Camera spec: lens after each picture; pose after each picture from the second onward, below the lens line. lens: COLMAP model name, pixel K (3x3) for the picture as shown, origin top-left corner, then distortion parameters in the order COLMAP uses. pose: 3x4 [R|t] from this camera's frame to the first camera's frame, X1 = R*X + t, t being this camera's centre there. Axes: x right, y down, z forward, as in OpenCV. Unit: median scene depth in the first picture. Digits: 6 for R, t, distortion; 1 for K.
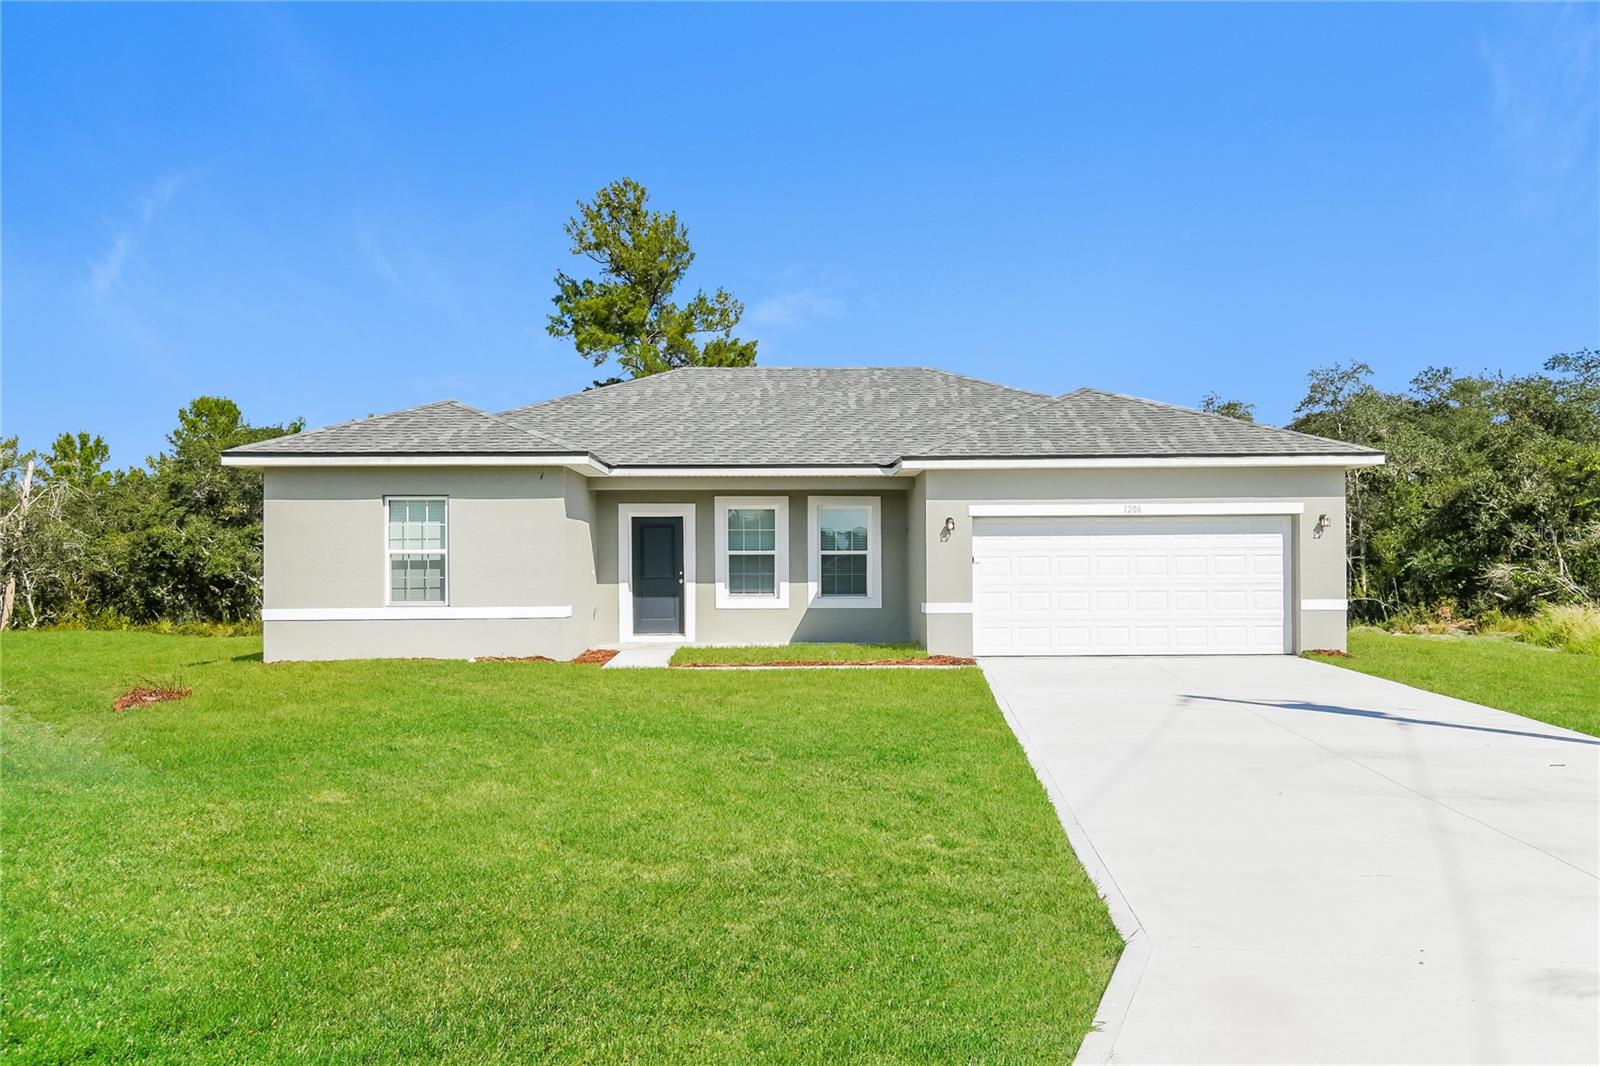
lens RADIAL K [[1219.1, 0, 799.3], [0, 1219.1, 534.8], [0, 0, 1]] dist [0.045600, 0.000370]
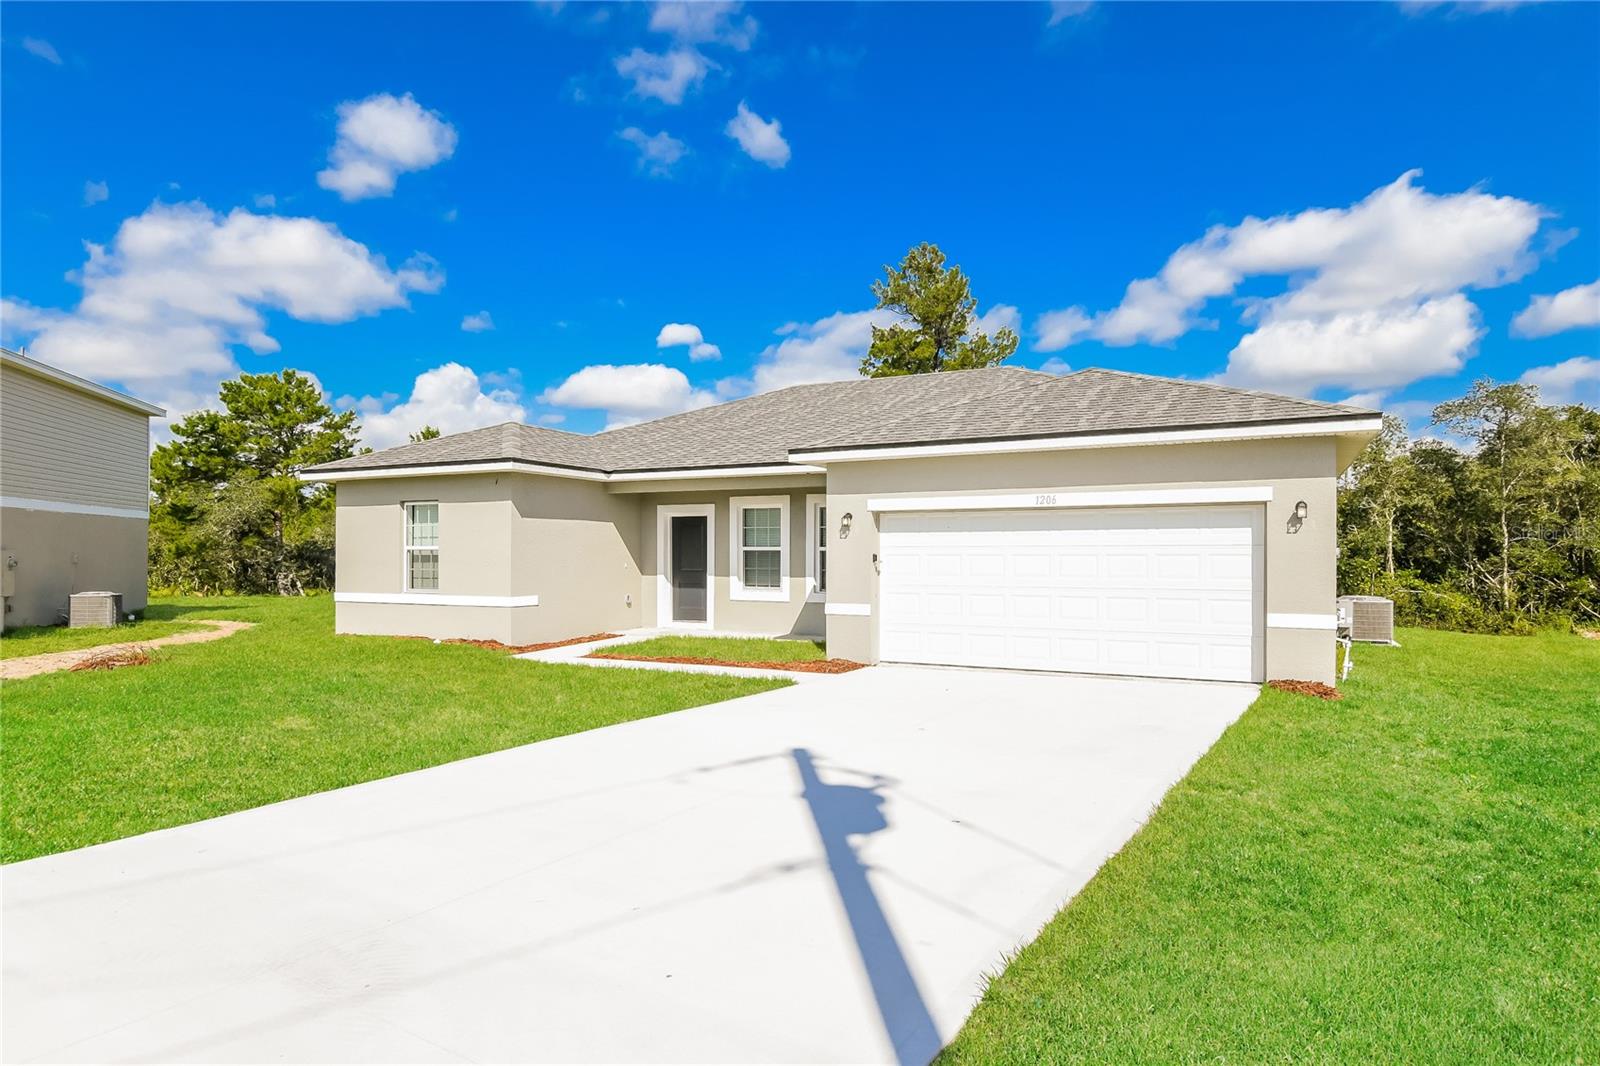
lens RADIAL K [[878.1, 0, 800.5], [0, 878.1, 535.0], [0, 0, 1]] dist [0.001414, -0.001033]
pose [[0.895182, -0.003642, -0.445686, 0.337150], [0.005613, 0.999979, 0.003102, 0.000512], [0.445665, -0.005279, 0.895184, 0.328604]]
